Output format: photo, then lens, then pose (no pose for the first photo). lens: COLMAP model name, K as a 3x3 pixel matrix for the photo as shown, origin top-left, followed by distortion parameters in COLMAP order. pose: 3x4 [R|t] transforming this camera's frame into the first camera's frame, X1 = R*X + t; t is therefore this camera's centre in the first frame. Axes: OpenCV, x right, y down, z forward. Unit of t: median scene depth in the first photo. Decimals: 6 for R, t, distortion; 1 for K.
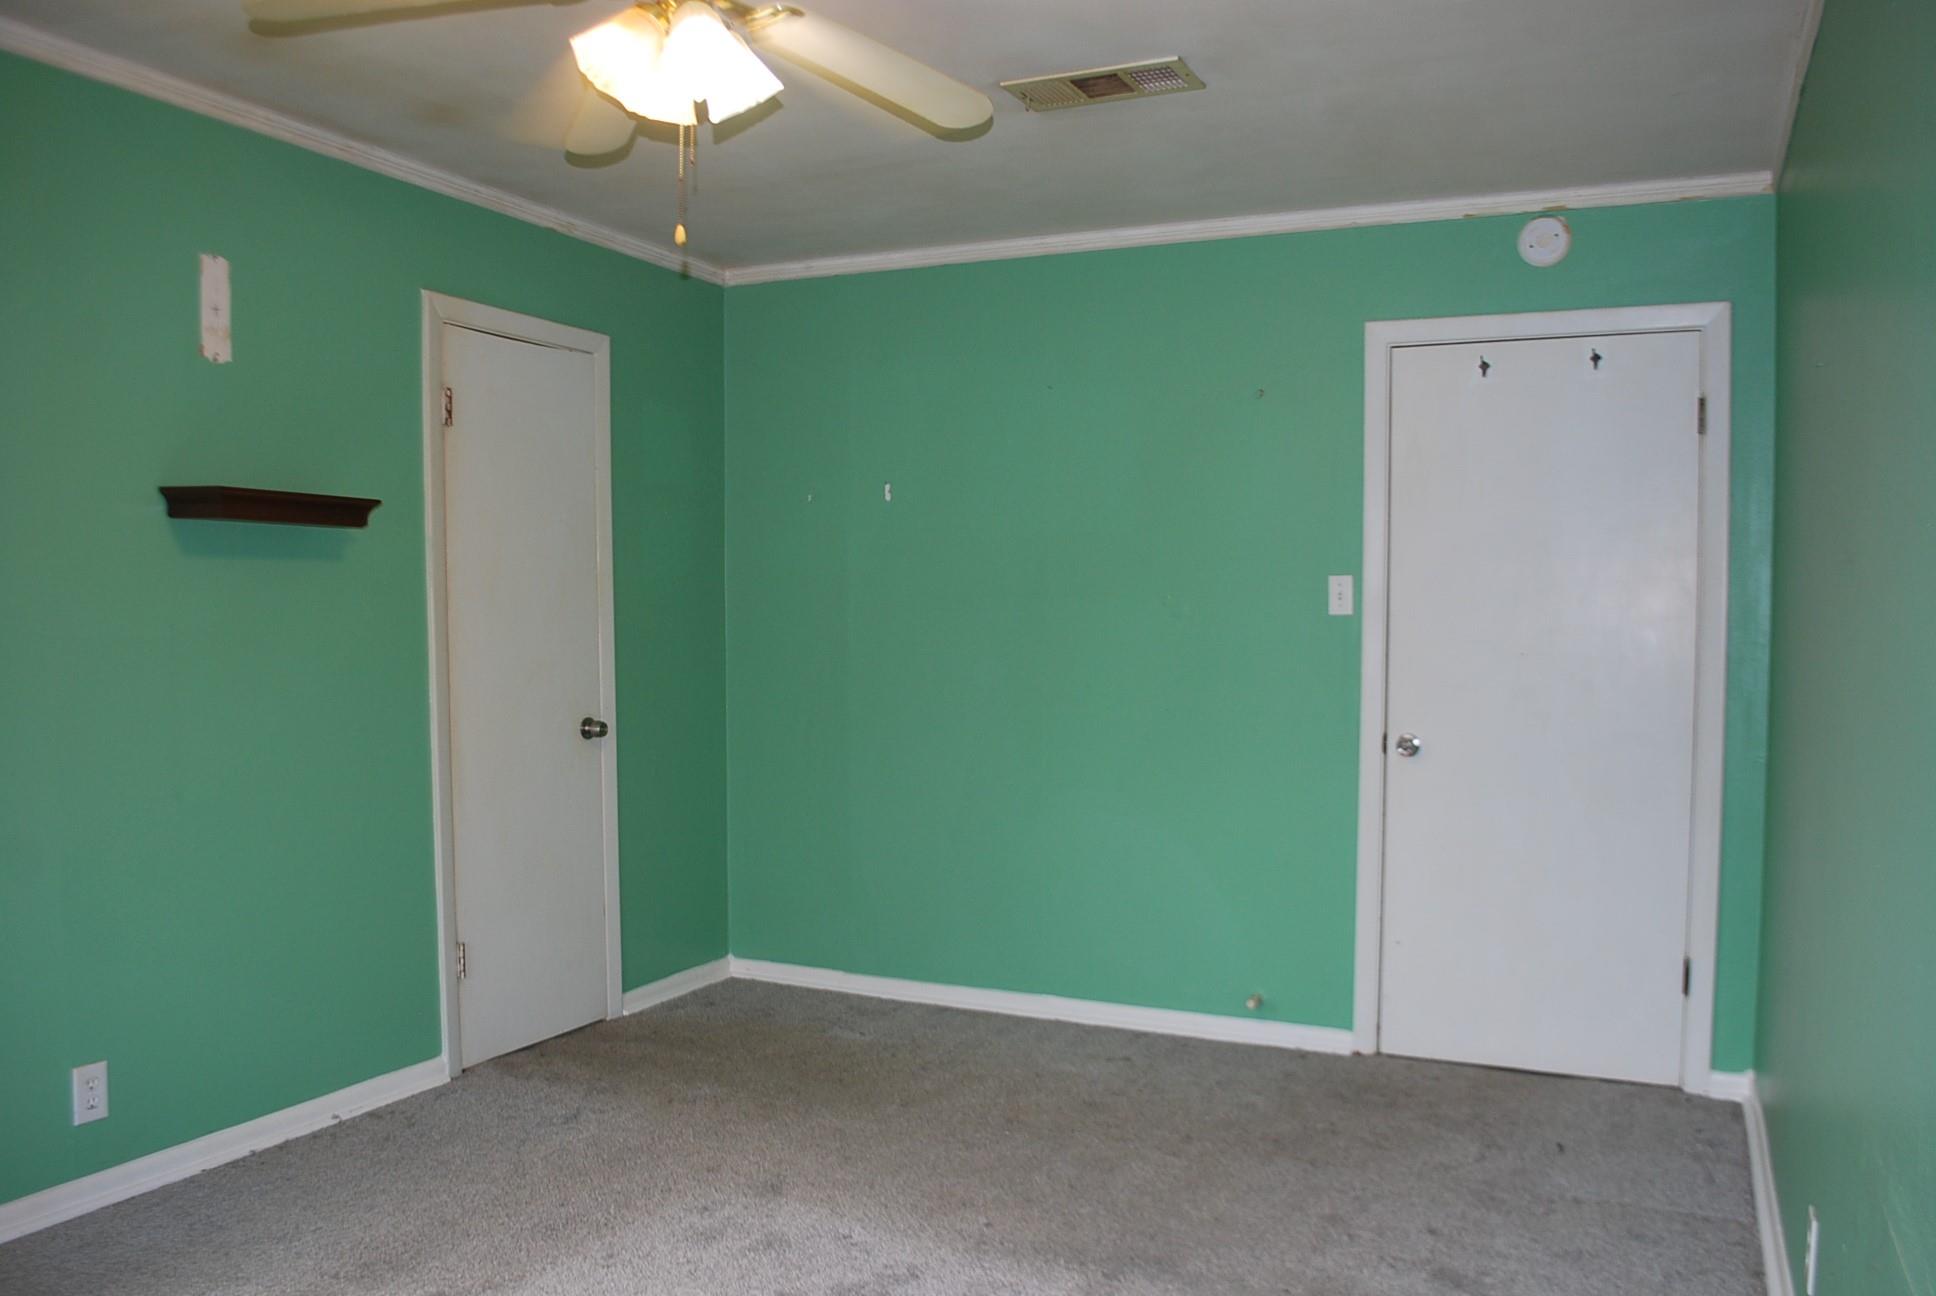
lens RADIAL K [[1535.3, 0, 975.5], [0, 1535.3, 696.8], [0, 0, 1]] dist [-0.076708, 0.009891]
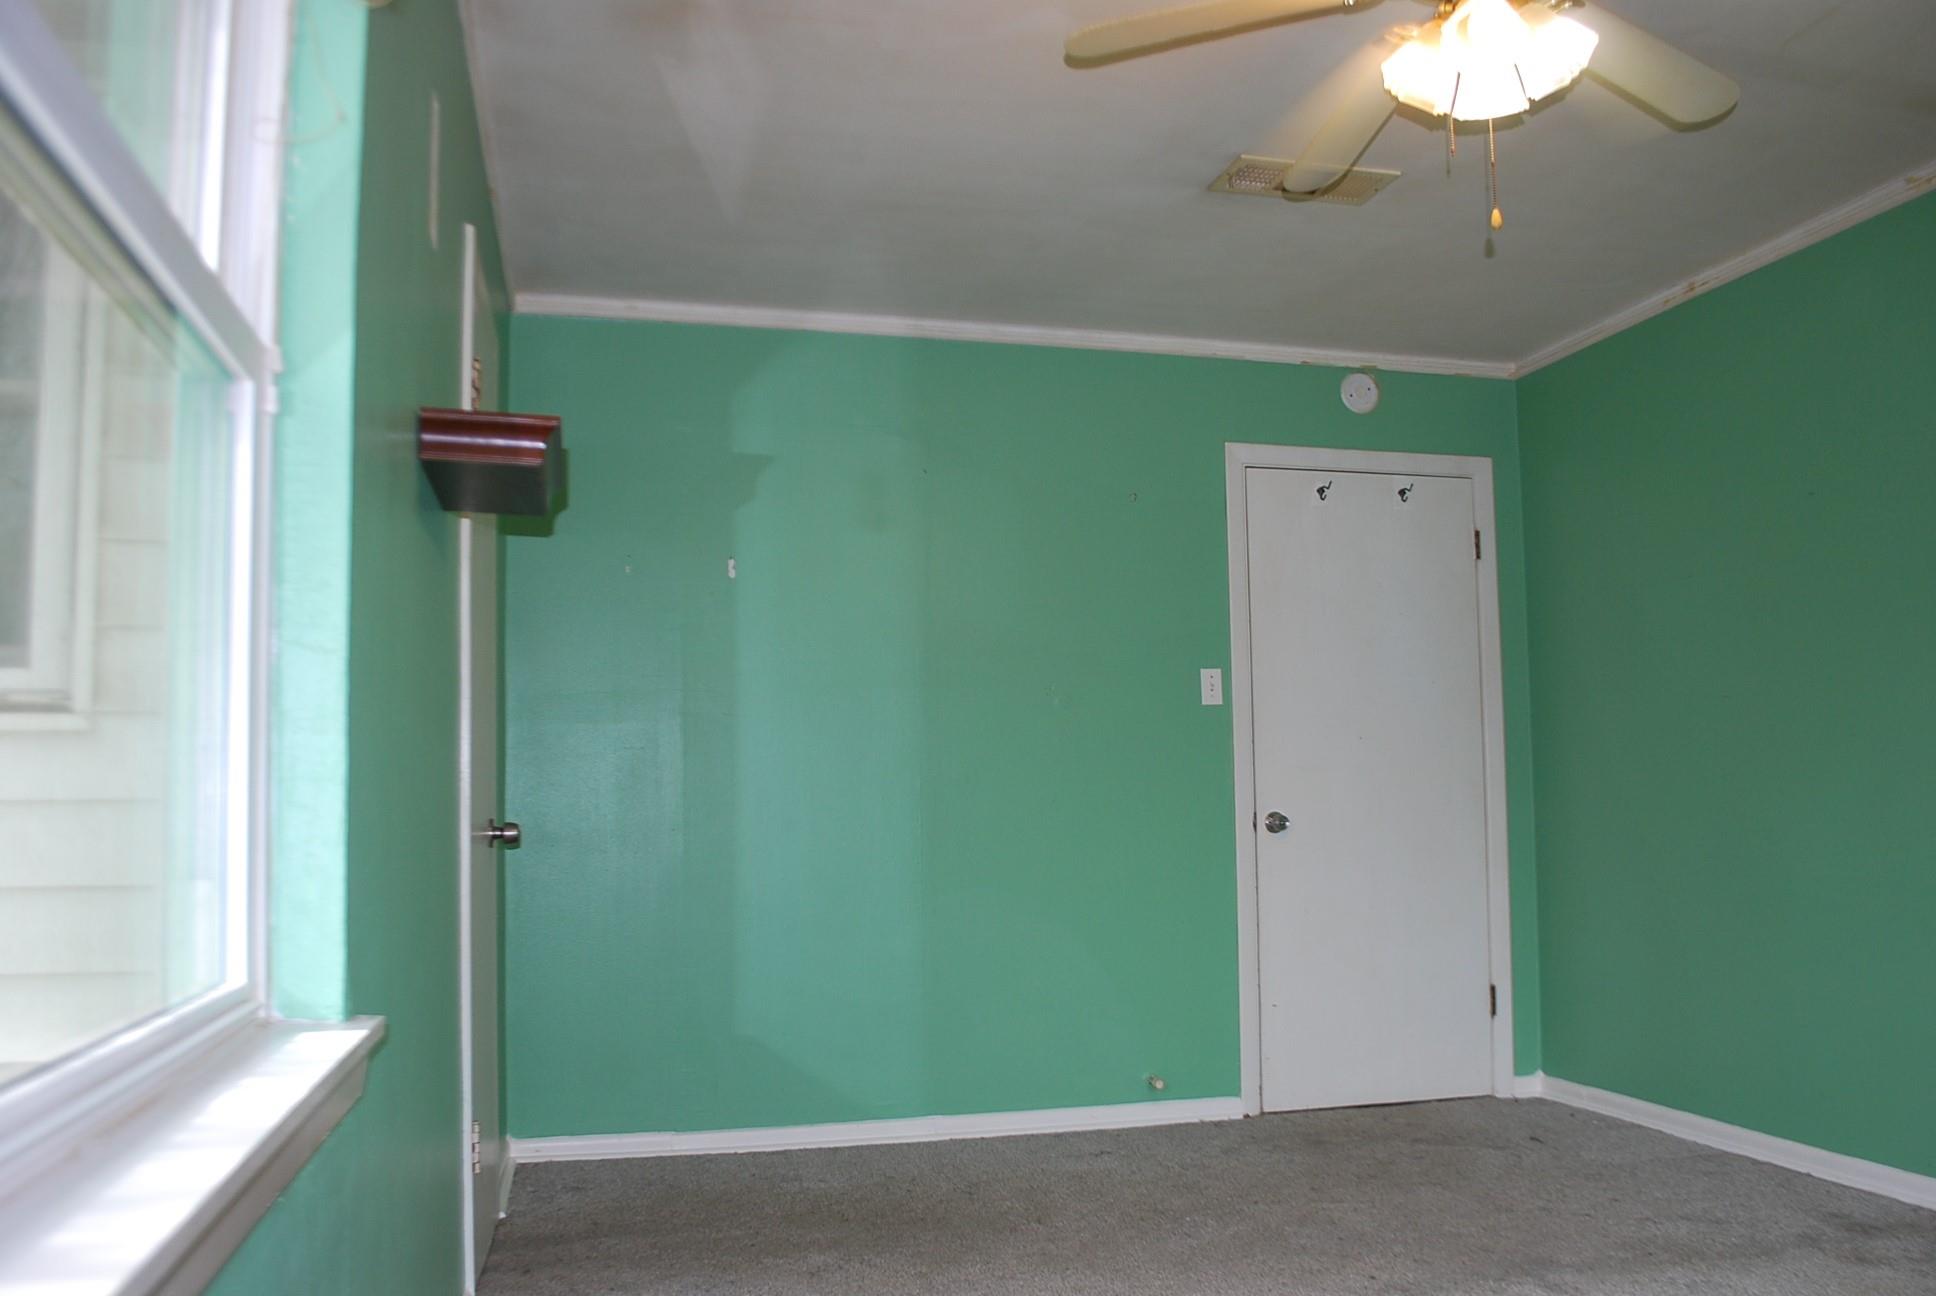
lens RADIAL K [[1535.3, 0, 975.5], [0, 1535.3, 696.8], [0, 0, 1]] dist [-0.076708, 0.009891]
pose [[0.774819, 0.031093, 0.631418, -0.604194], [0.053417, 0.991998, -0.114399, 0.058867], [-0.629922, 0.122367, 0.766958, 0.286926]]
